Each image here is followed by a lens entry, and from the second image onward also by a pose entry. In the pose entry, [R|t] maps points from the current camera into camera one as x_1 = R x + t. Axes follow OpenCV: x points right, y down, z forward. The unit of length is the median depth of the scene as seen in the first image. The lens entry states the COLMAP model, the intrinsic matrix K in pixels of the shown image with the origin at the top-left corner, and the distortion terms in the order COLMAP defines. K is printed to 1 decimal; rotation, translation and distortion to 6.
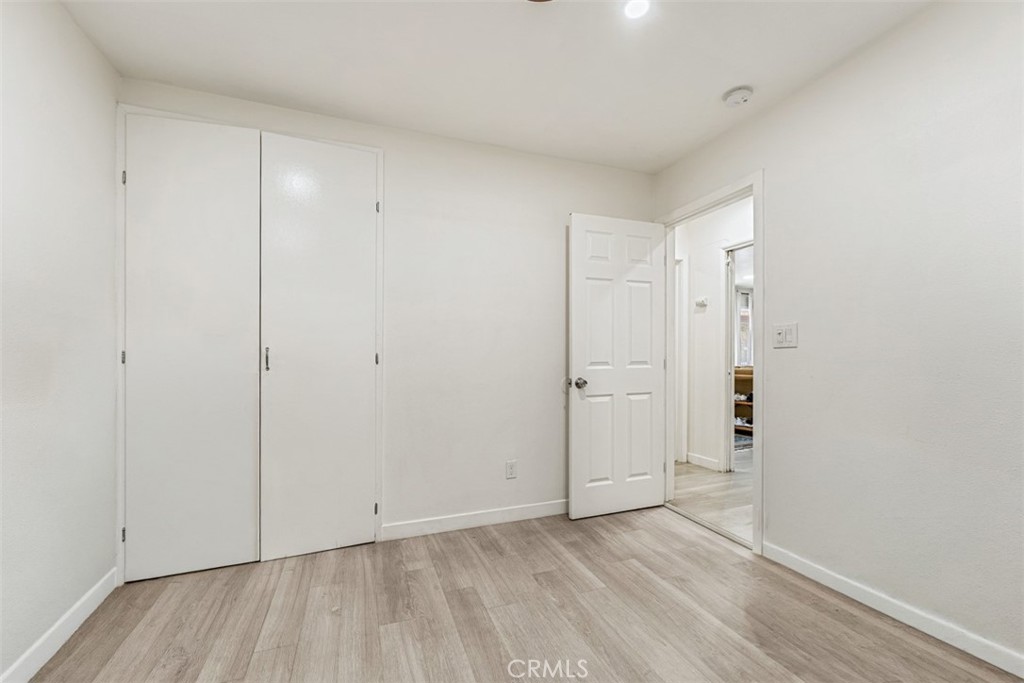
lens RADIAL K [[414.8, 0, 508.8], [0, 414.8, 346.0], [0, 0, 1]] dist [0.000276, -0.000603]
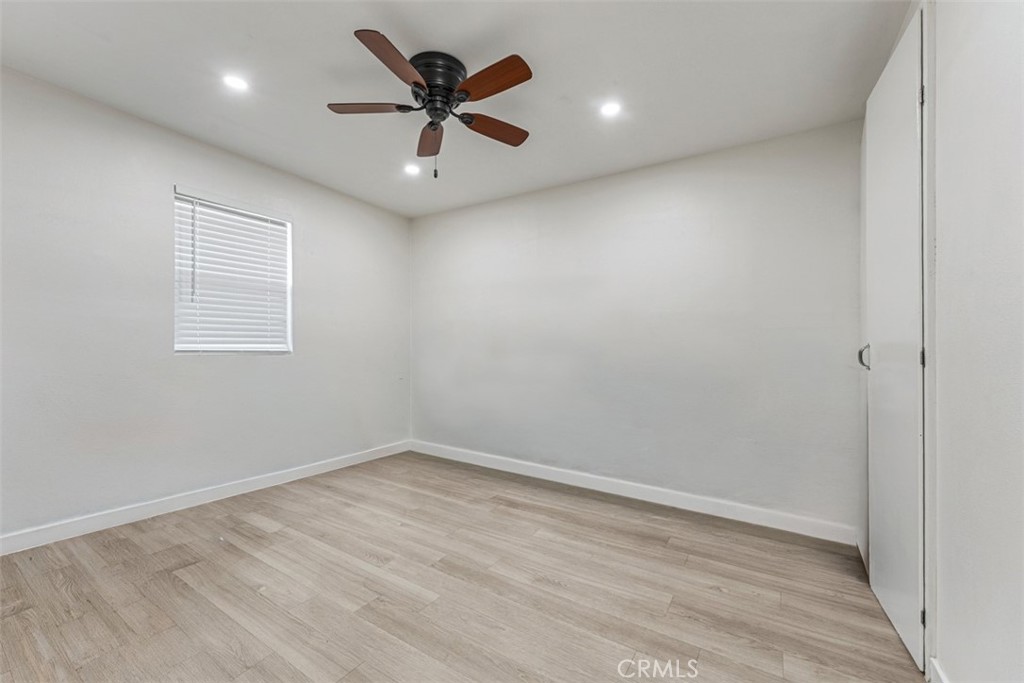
lens RADIAL K [[414.8, 0, 504.9], [0, 414.8, 347.0], [0, 0, 1]] dist [0.000276, -0.000603]
pose [[-0.789631, -0.011670, -0.613471, 0.703777], [0.002064, 0.999763, -0.021675, 0.040467], [0.613578, -0.018381, -0.789420, 1.571268]]
